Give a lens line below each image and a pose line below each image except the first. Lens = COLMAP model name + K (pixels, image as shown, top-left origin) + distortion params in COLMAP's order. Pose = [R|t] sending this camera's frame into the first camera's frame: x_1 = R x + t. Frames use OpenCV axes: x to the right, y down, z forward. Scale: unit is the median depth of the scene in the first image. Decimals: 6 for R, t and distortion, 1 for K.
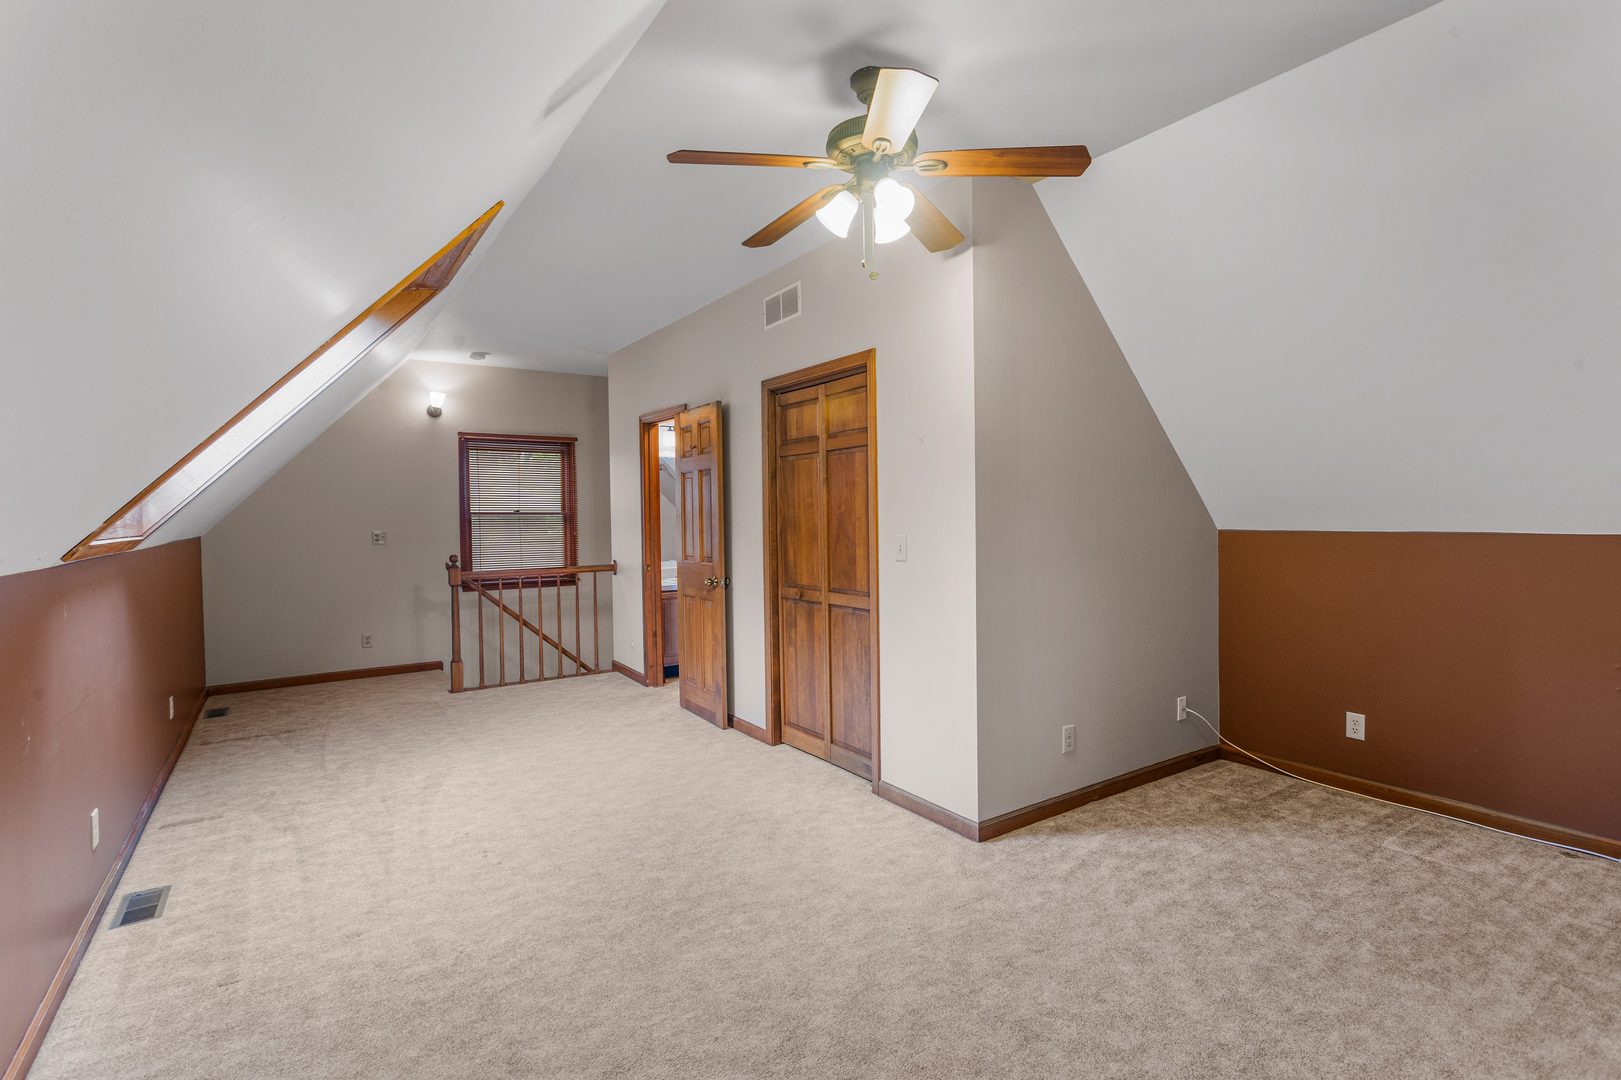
lens RADIAL K [[784.7, 0, 810.4], [0, 784.7, 532.8], [0, 0, 1]] dist [-0.003301, 0.001807]
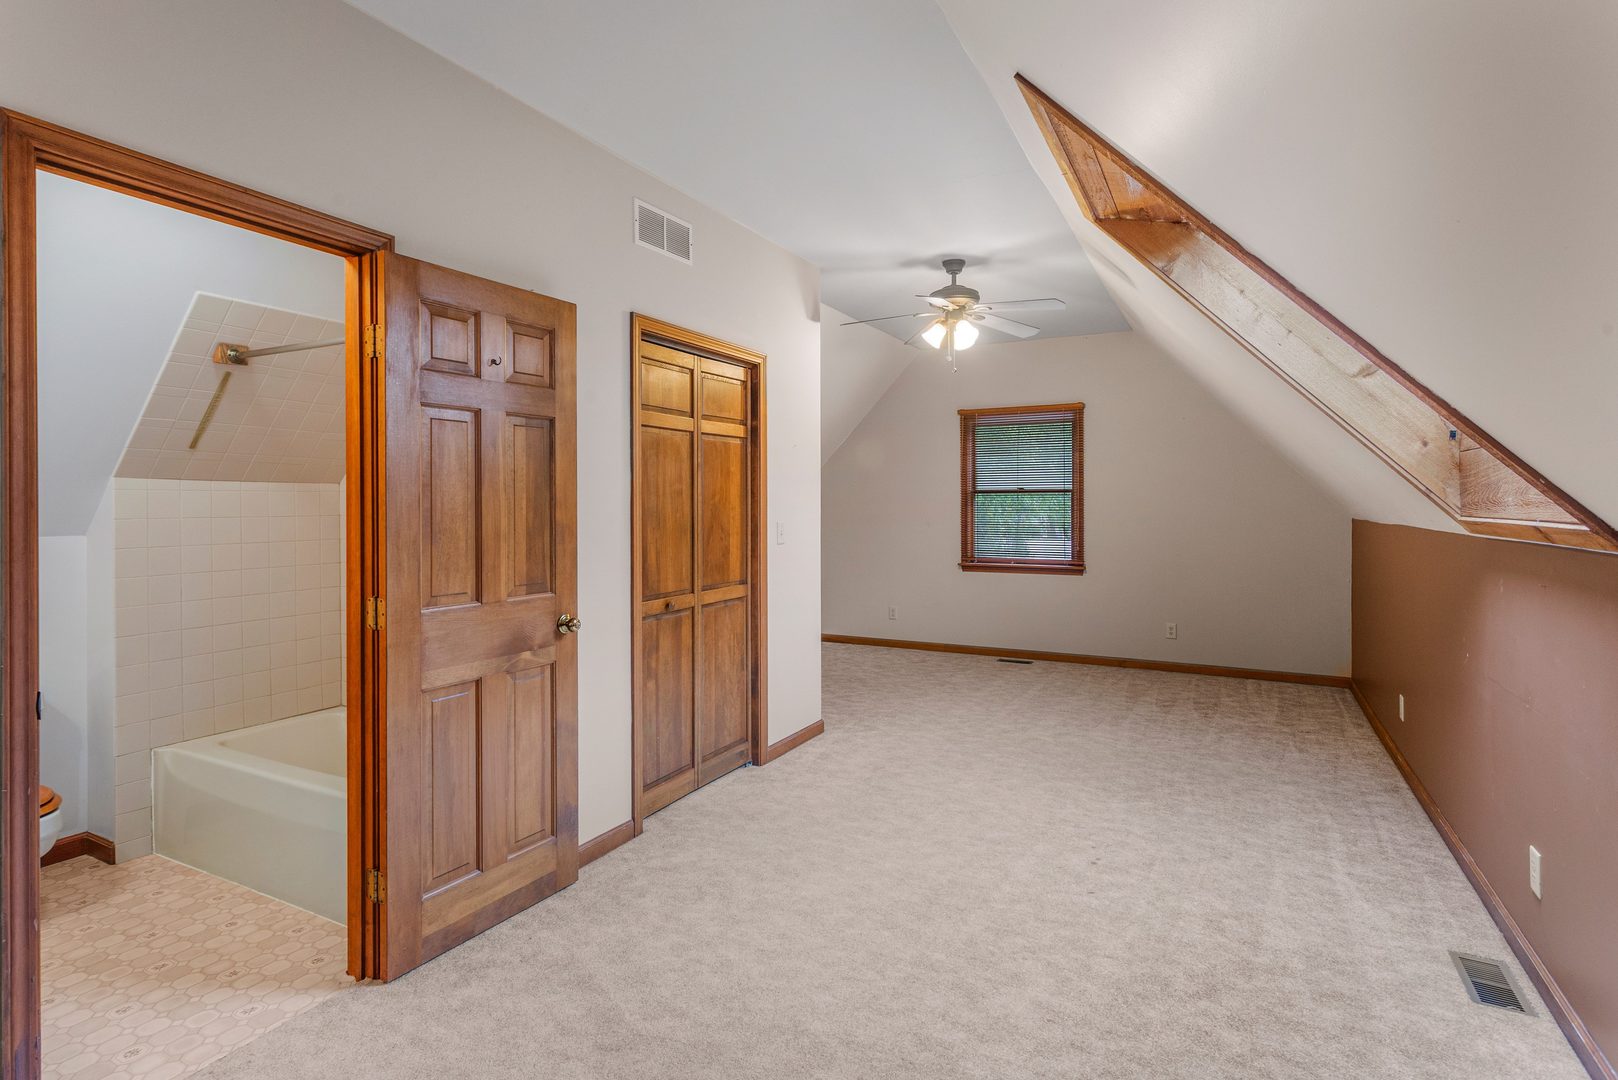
lens RADIAL K [[783.2, 0, 823.7], [0, 783.2, 501.3], [0, 0, 1]] dist [-0.003301, 0.001807]
pose [[-0.484559, 0.019536, 0.874540, -0.819178], [0.032707, 0.999456, -0.004205, -0.018111], [-0.874147, 0.026566, -0.484934, 1.306099]]
